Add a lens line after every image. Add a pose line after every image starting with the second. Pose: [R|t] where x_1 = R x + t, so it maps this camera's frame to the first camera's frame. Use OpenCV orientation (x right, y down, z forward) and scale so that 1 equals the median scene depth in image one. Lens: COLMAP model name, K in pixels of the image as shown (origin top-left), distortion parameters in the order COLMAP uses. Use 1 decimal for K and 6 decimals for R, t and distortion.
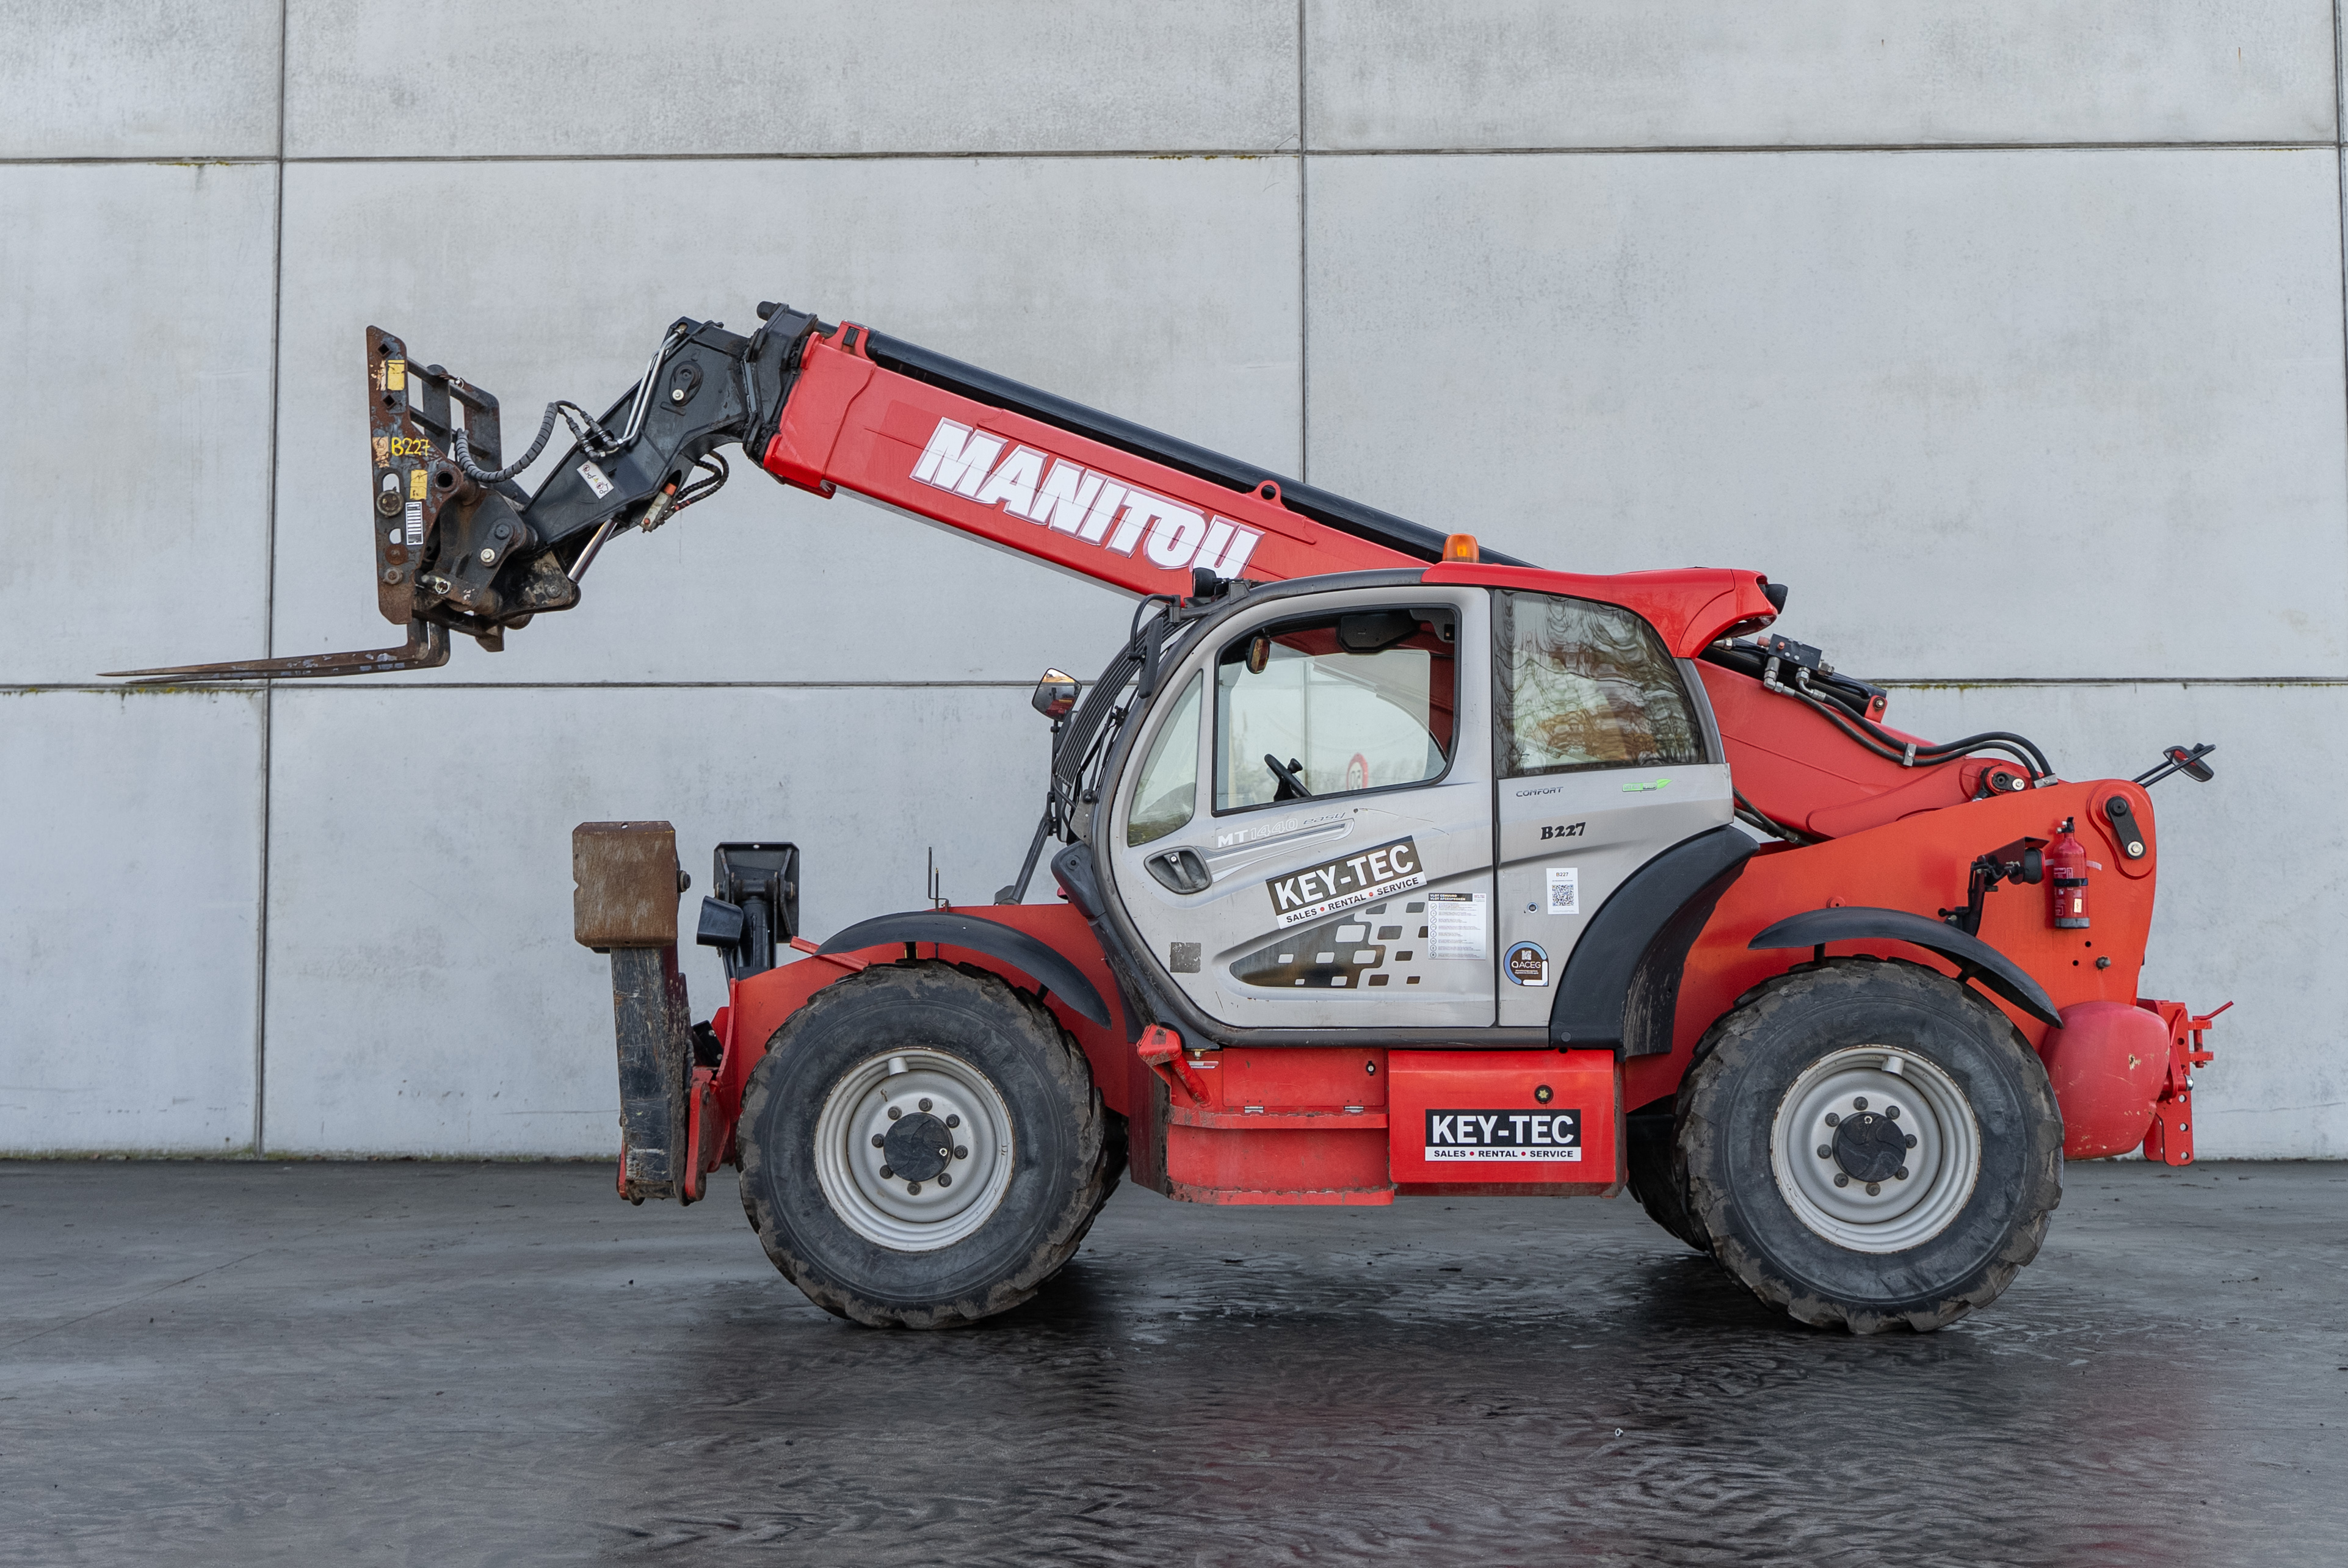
lens RADIAL K [[3116.8, 0, 1123.1], [0, 3116.8, 699.0], [0, 0, 1]] dist [0.010577, -0.041307]
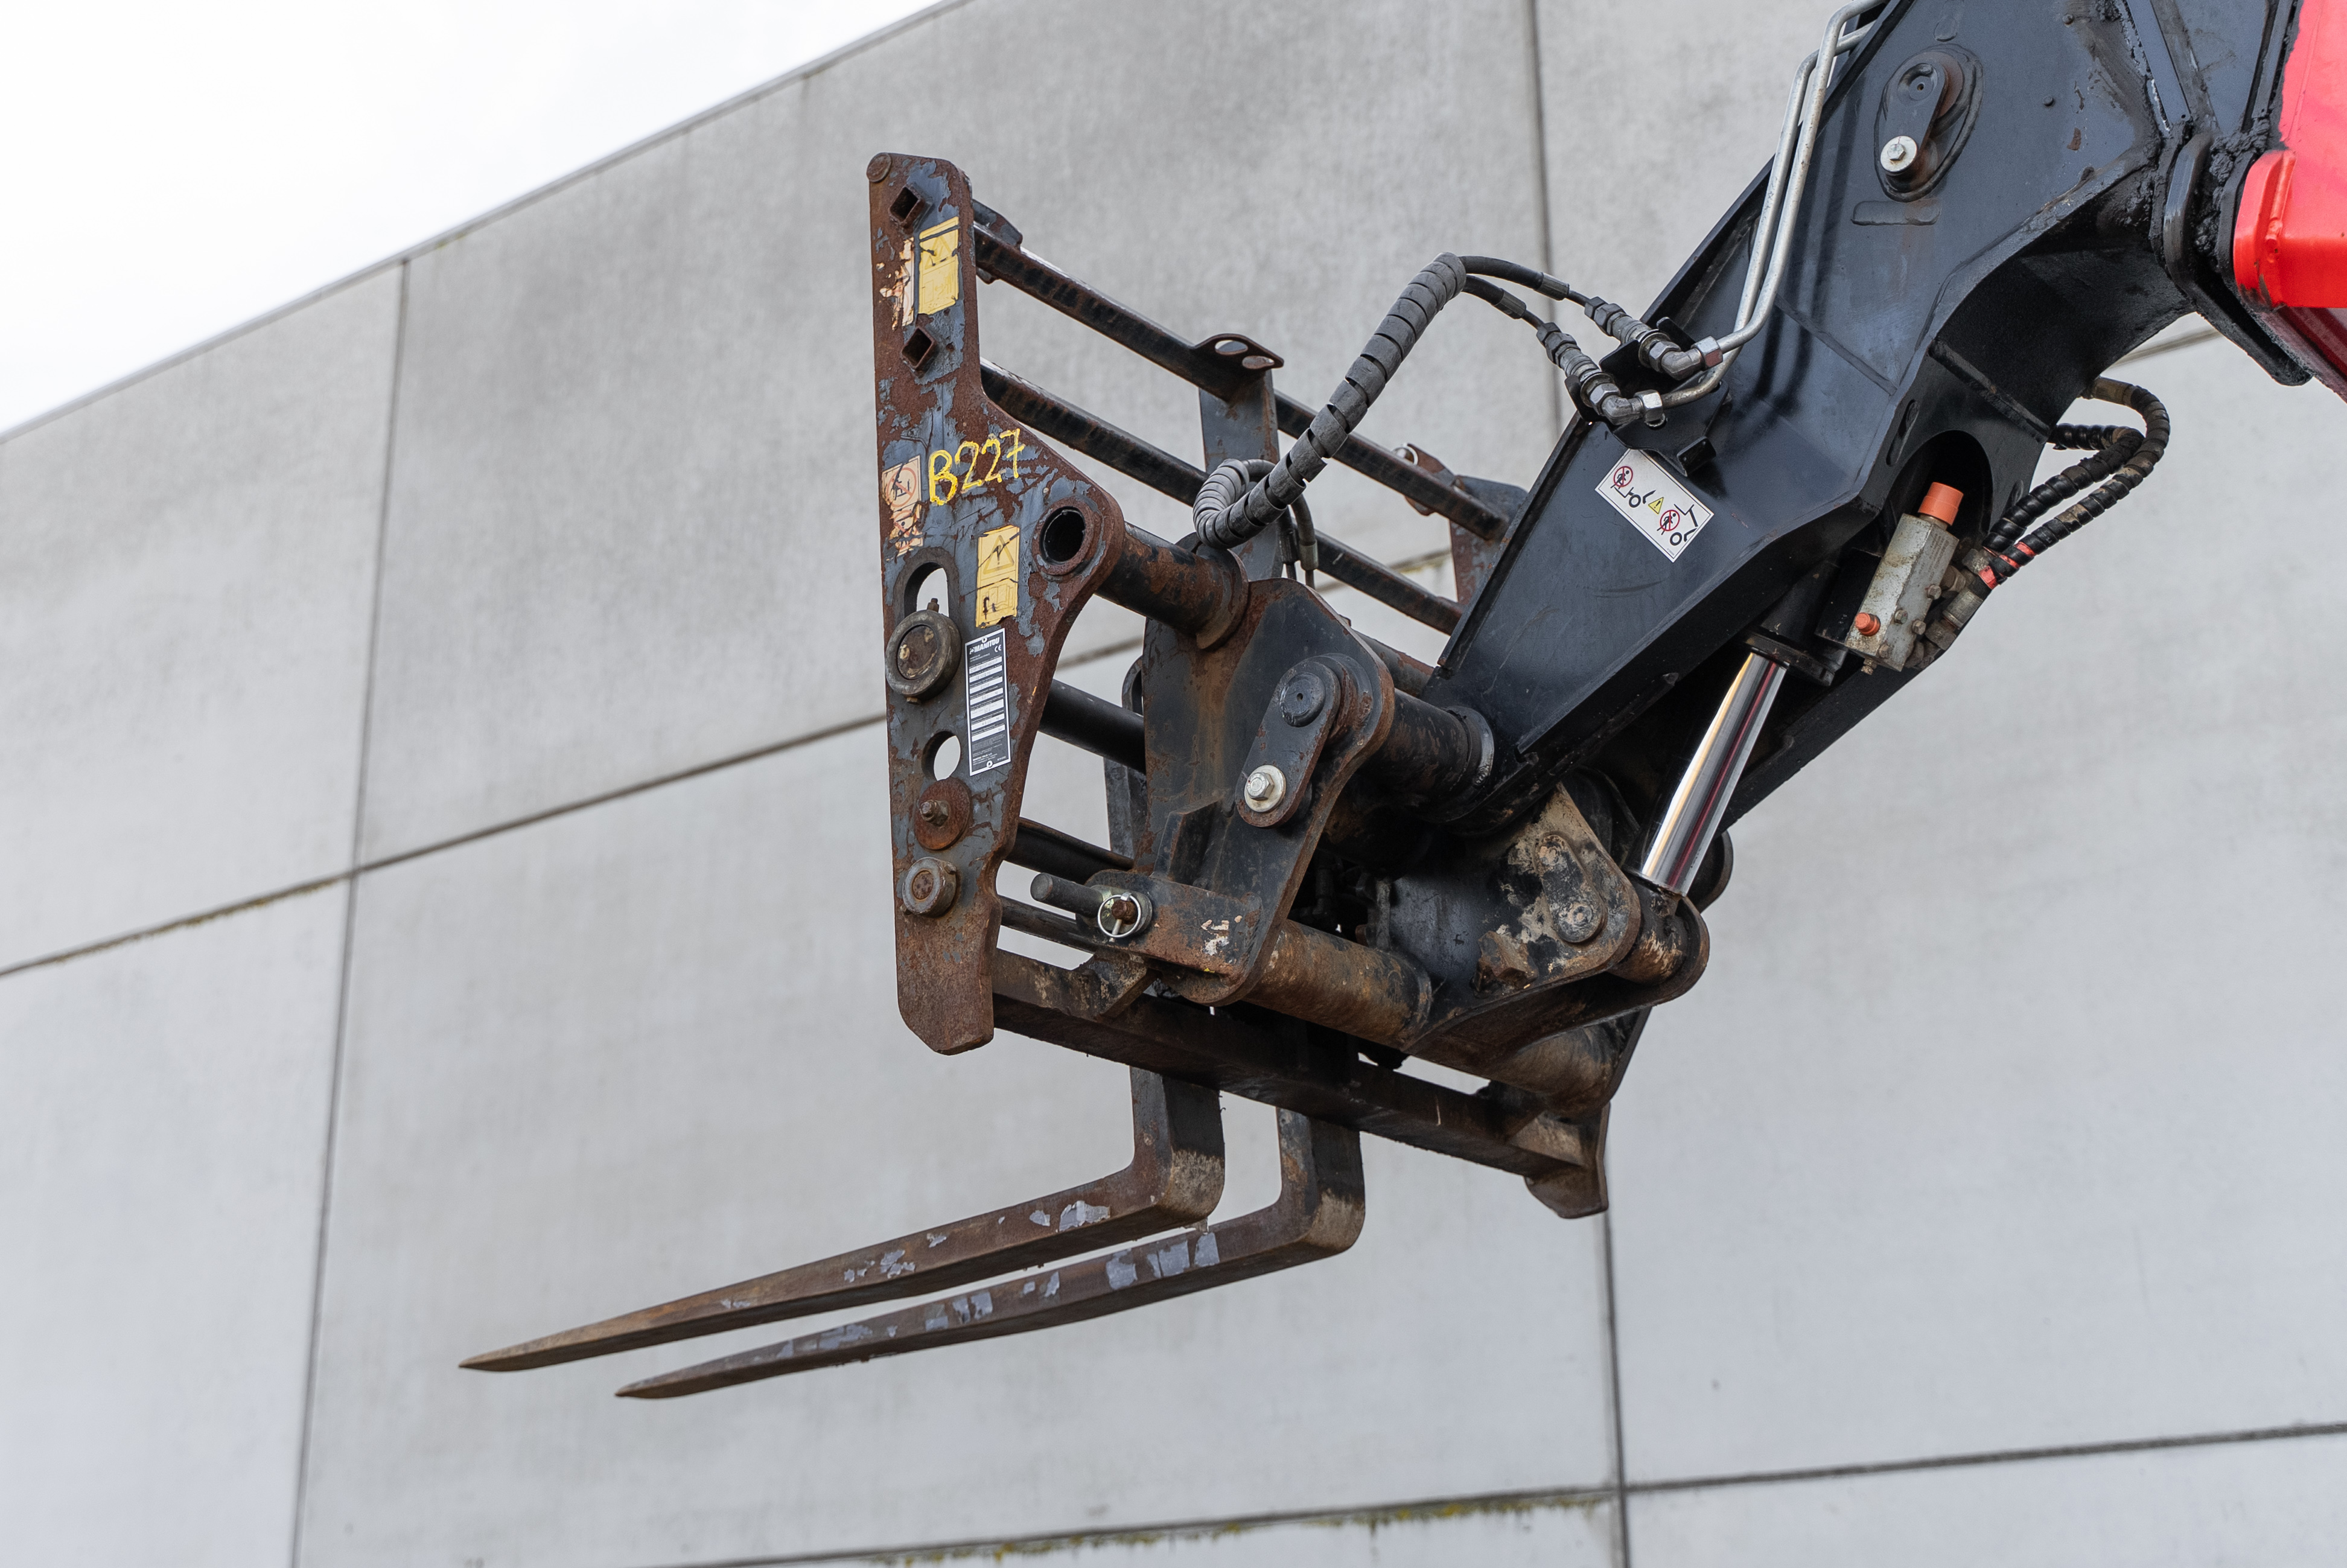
lens RADIAL K [[3098.3, 0, 1058.6], [0, 3098.3, 736.1], [0, 0, 1]] dist [-0.001138, -0.026477]
pose [[0.802578, -0.207881, -0.559155, -0.058785], [0.044318, 0.955506, -0.291623, 0.030239], [0.594899, 0.209270, 0.776081, 0.752548]]
